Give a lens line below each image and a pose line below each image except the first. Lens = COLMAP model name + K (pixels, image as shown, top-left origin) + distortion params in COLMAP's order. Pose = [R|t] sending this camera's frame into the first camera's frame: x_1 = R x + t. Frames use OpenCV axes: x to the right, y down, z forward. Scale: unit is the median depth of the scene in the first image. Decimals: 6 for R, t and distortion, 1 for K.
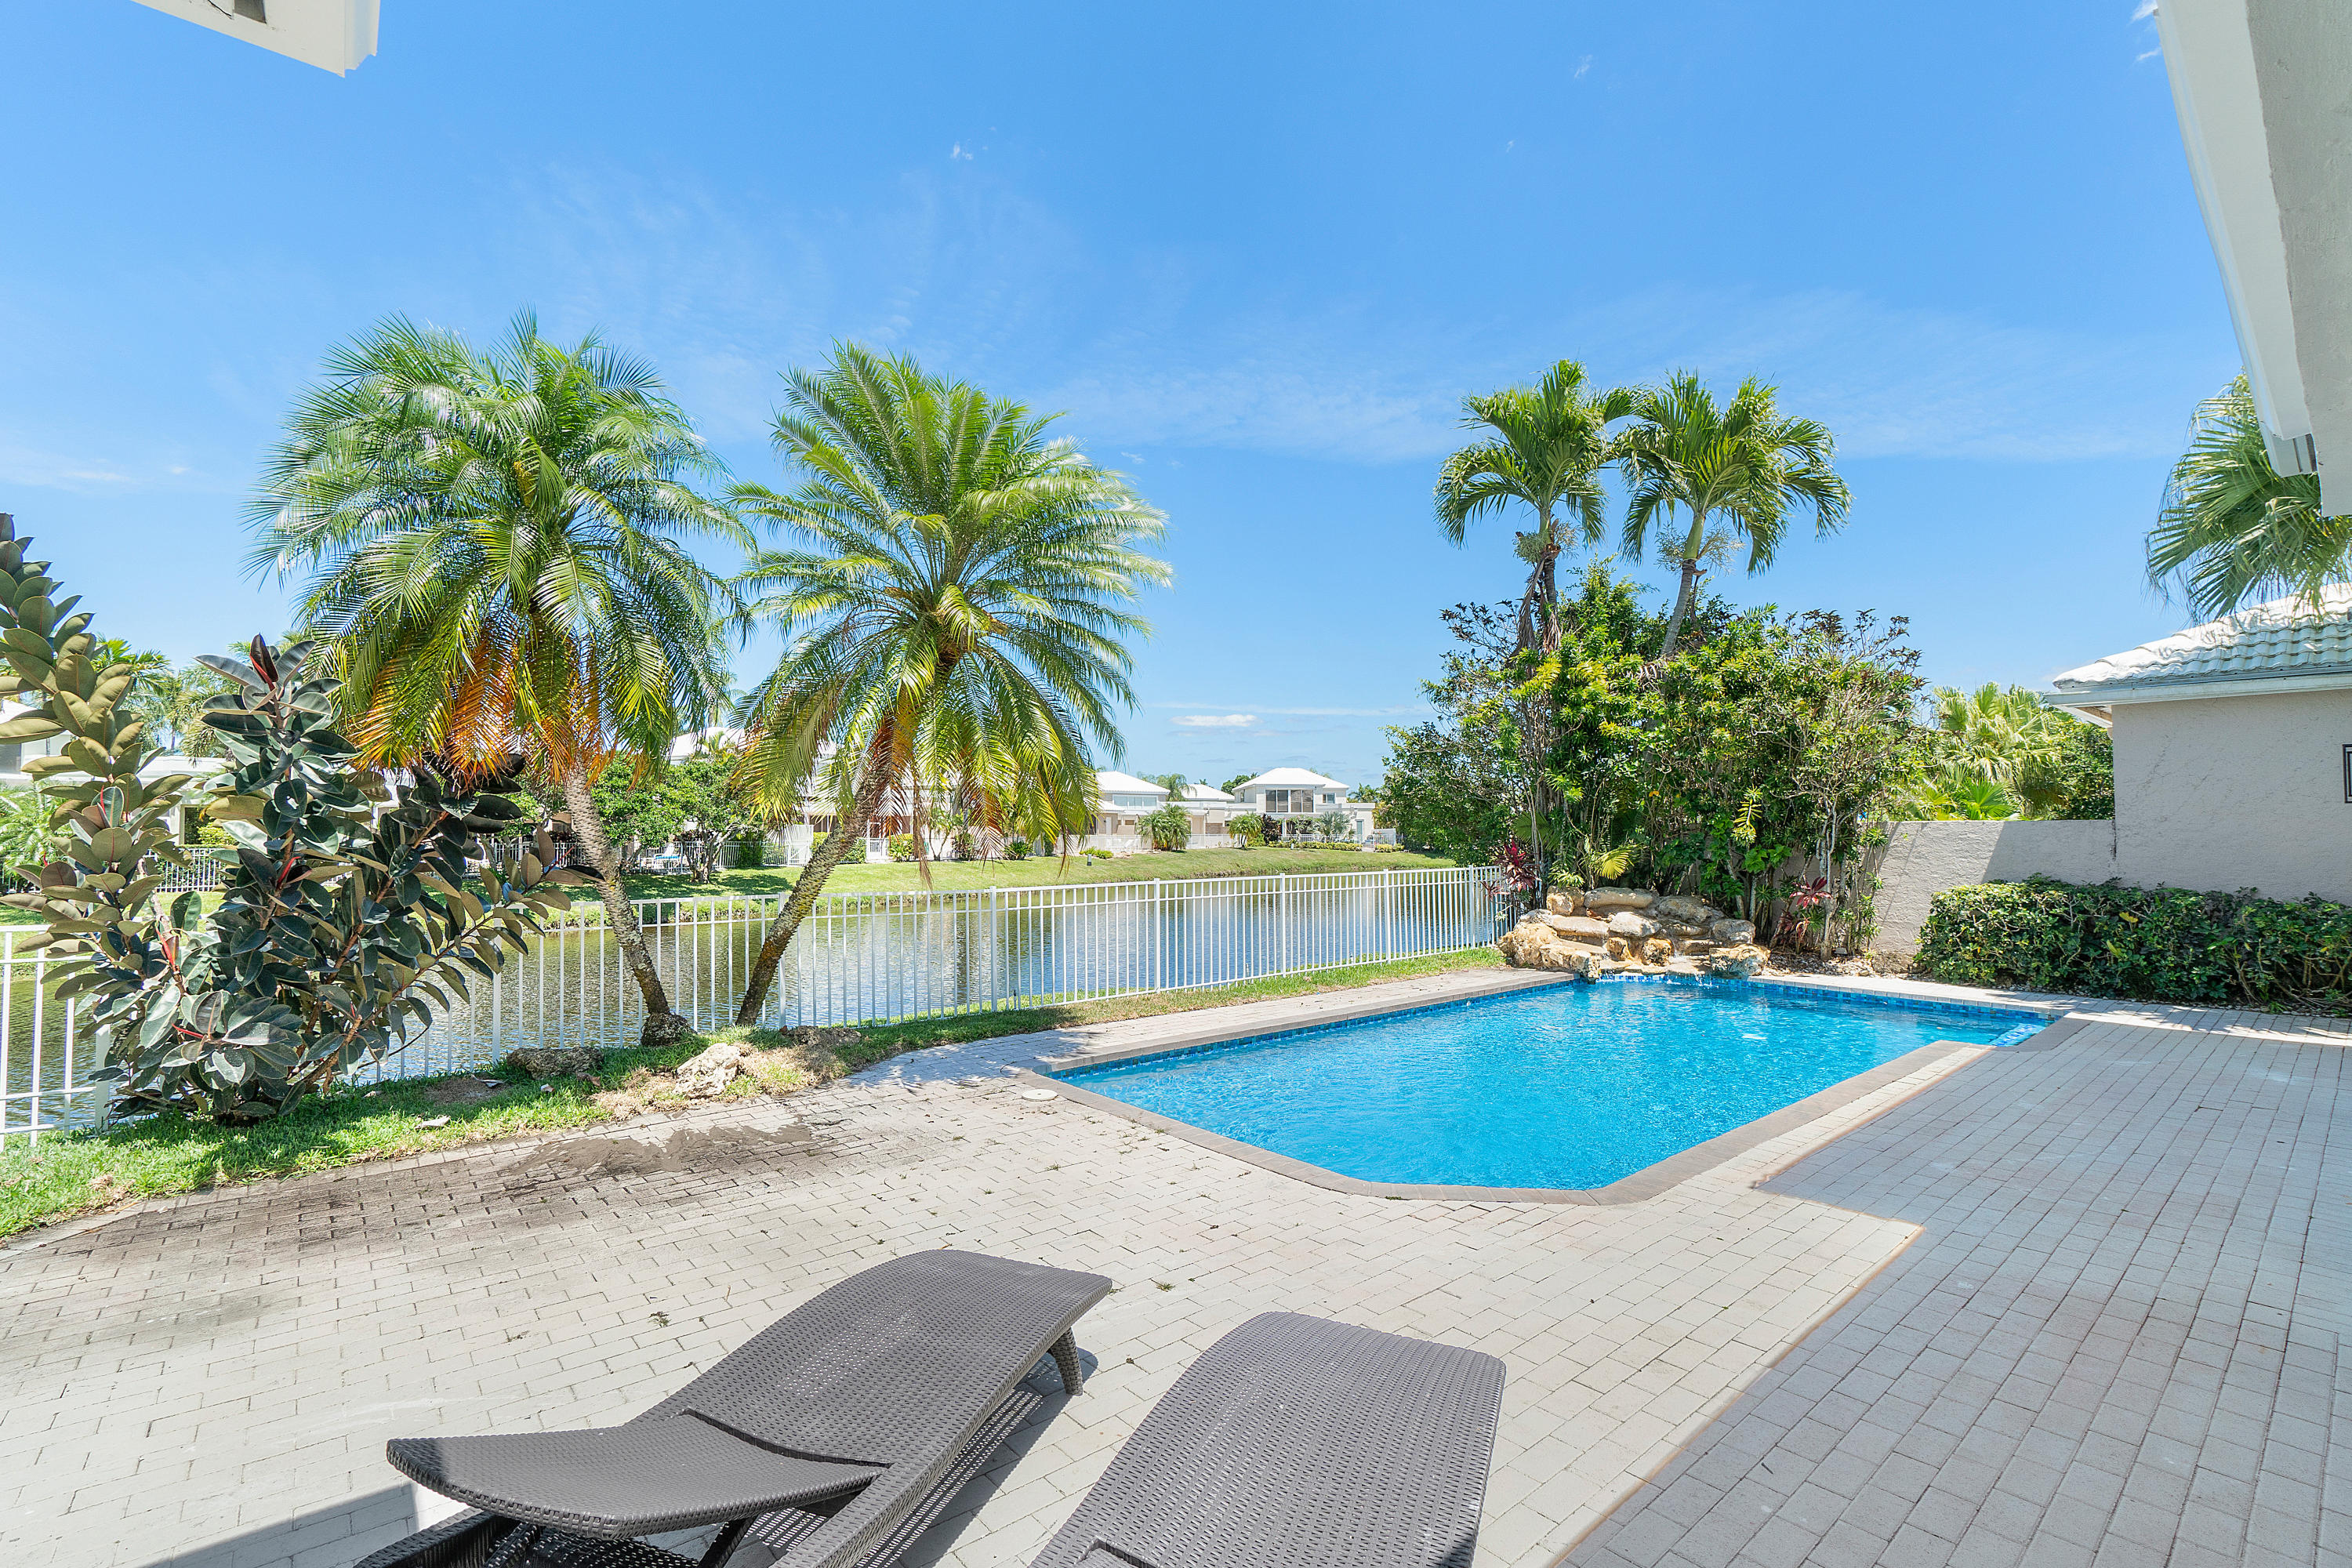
lens RADIAL K [[1022.6, 0, 1179.3], [0, 1022.6, 788.8], [0, 0, 1]] dist [-0.001705, -0.000011]
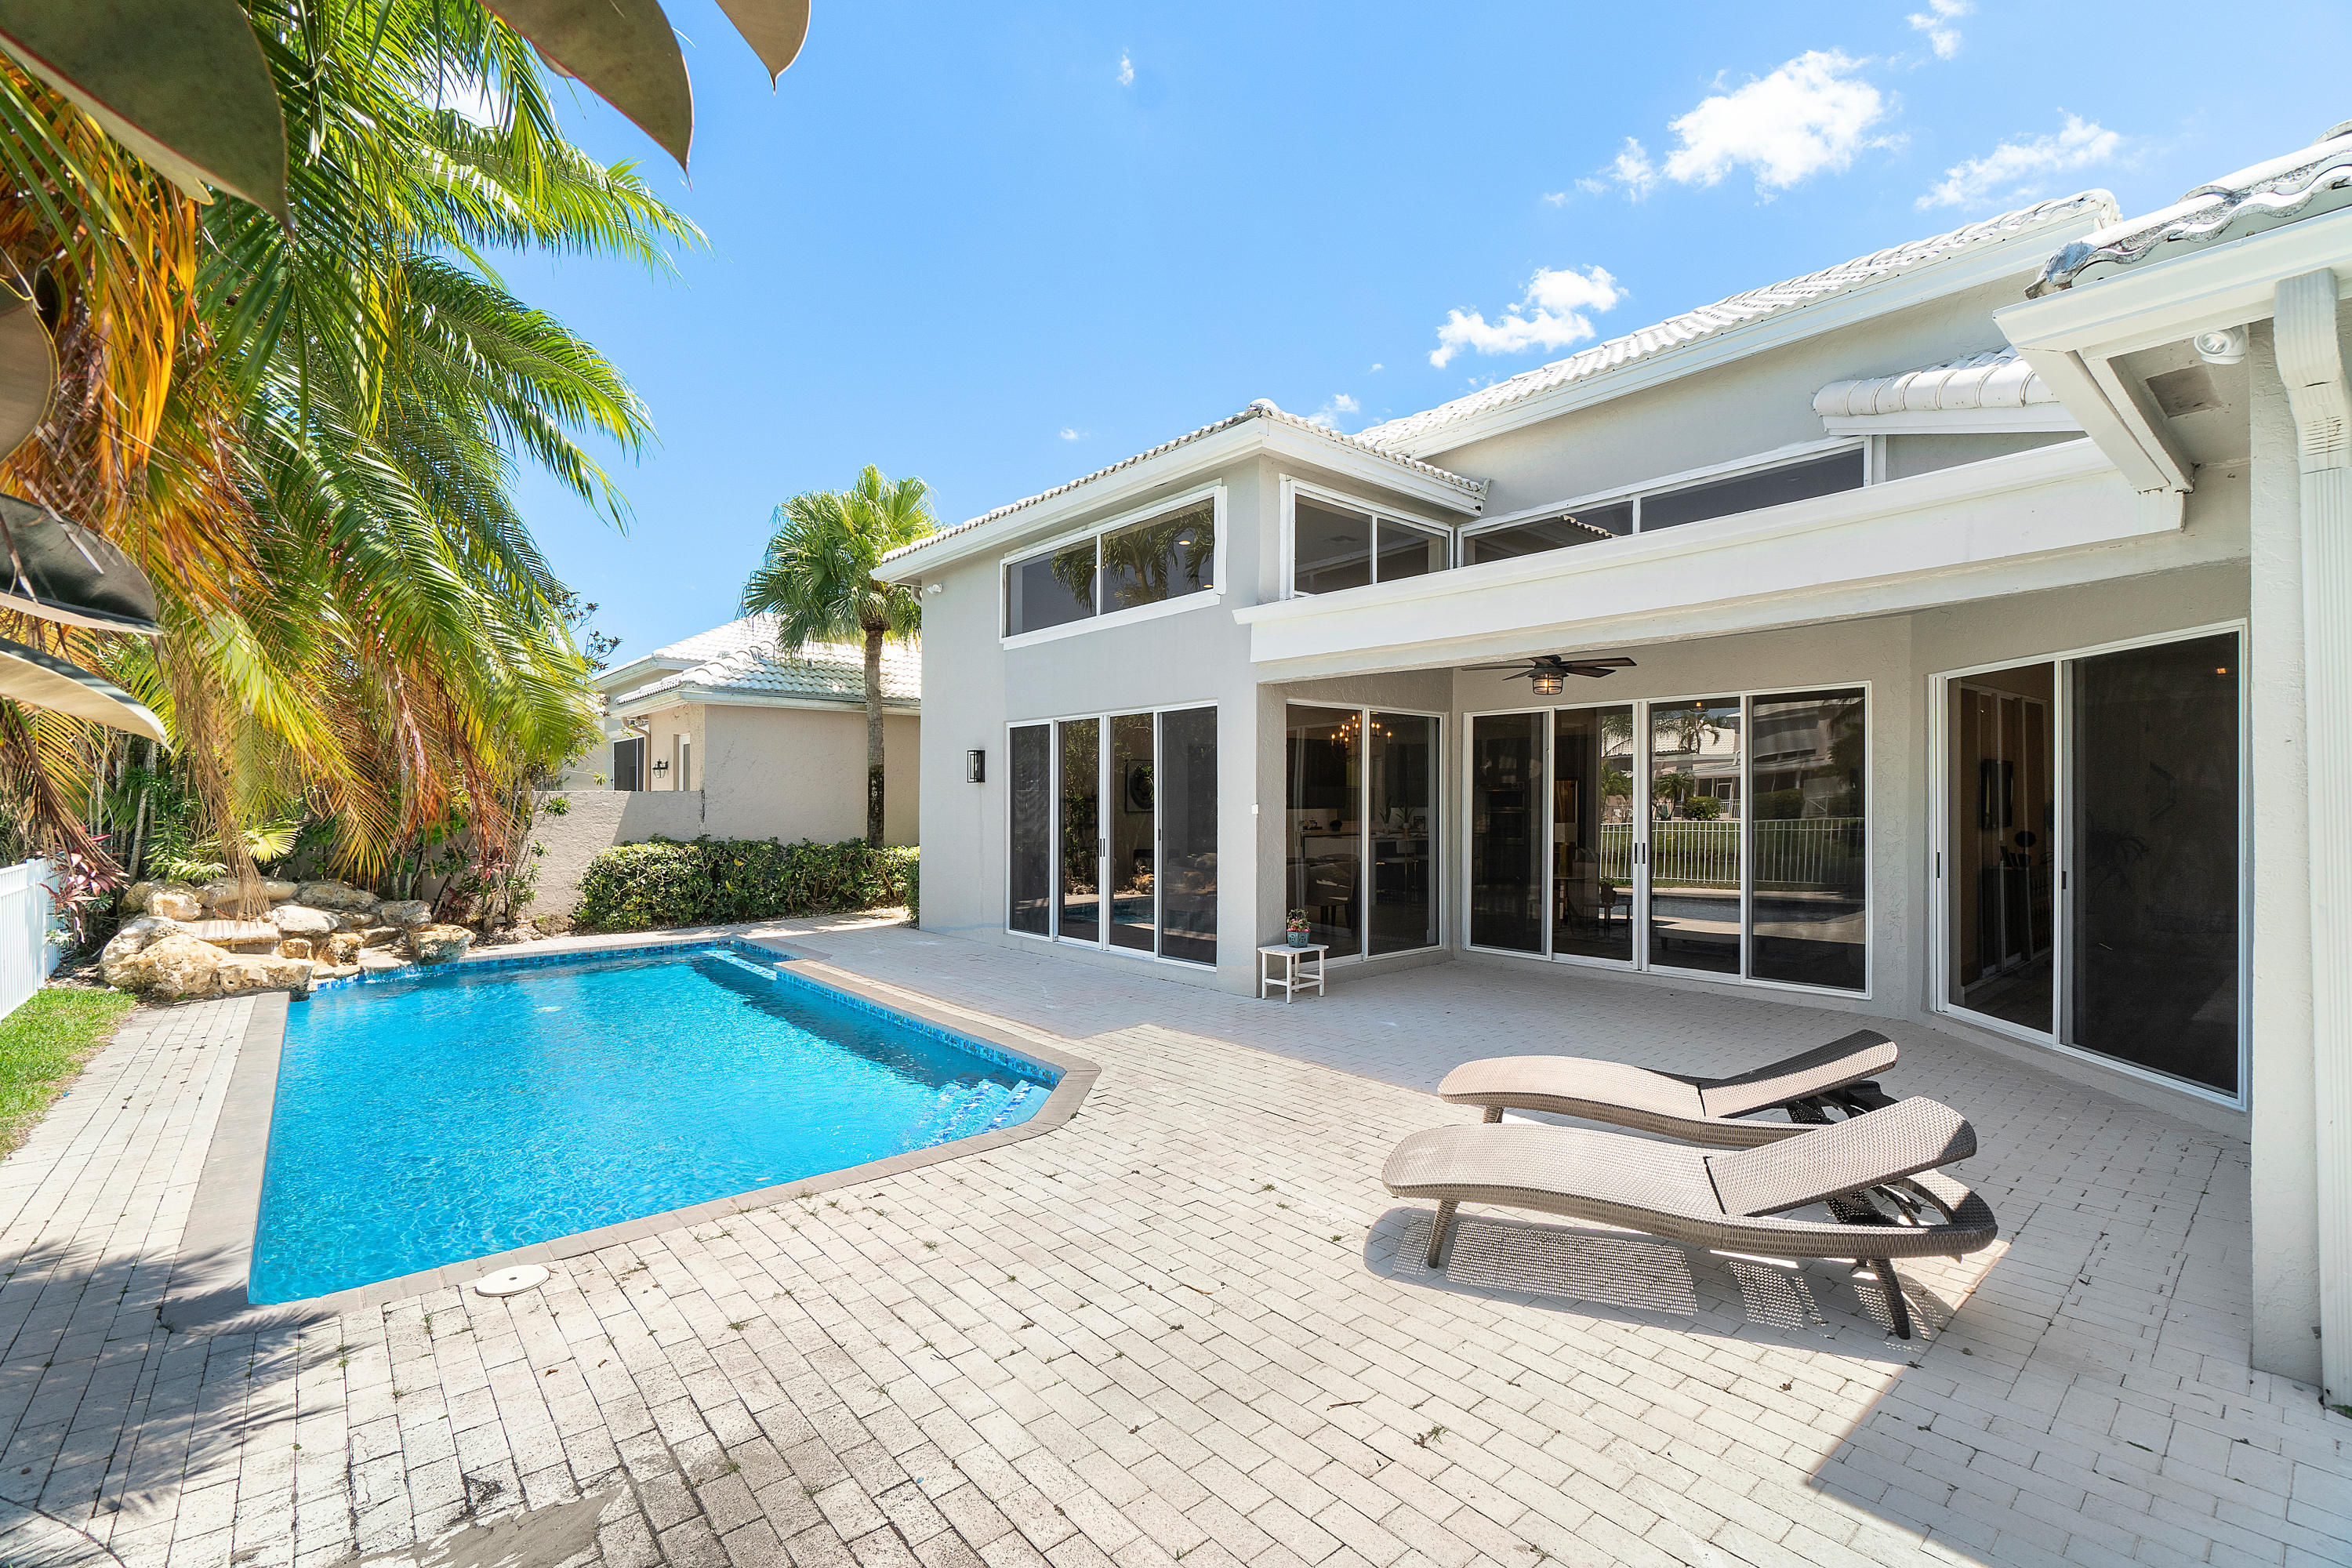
lens RADIAL K [[1022.6, 0, 1180.1], [0, 1022.6, 792.3], [0, 0, 1]] dist [-0.001705, -0.000011]
pose [[-0.002117, 0.005055, 0.999985, -0.397718], [-0.036507, 0.999320, -0.005129, 0.015447], [-0.999331, -0.036517, -0.001931, 0.376648]]
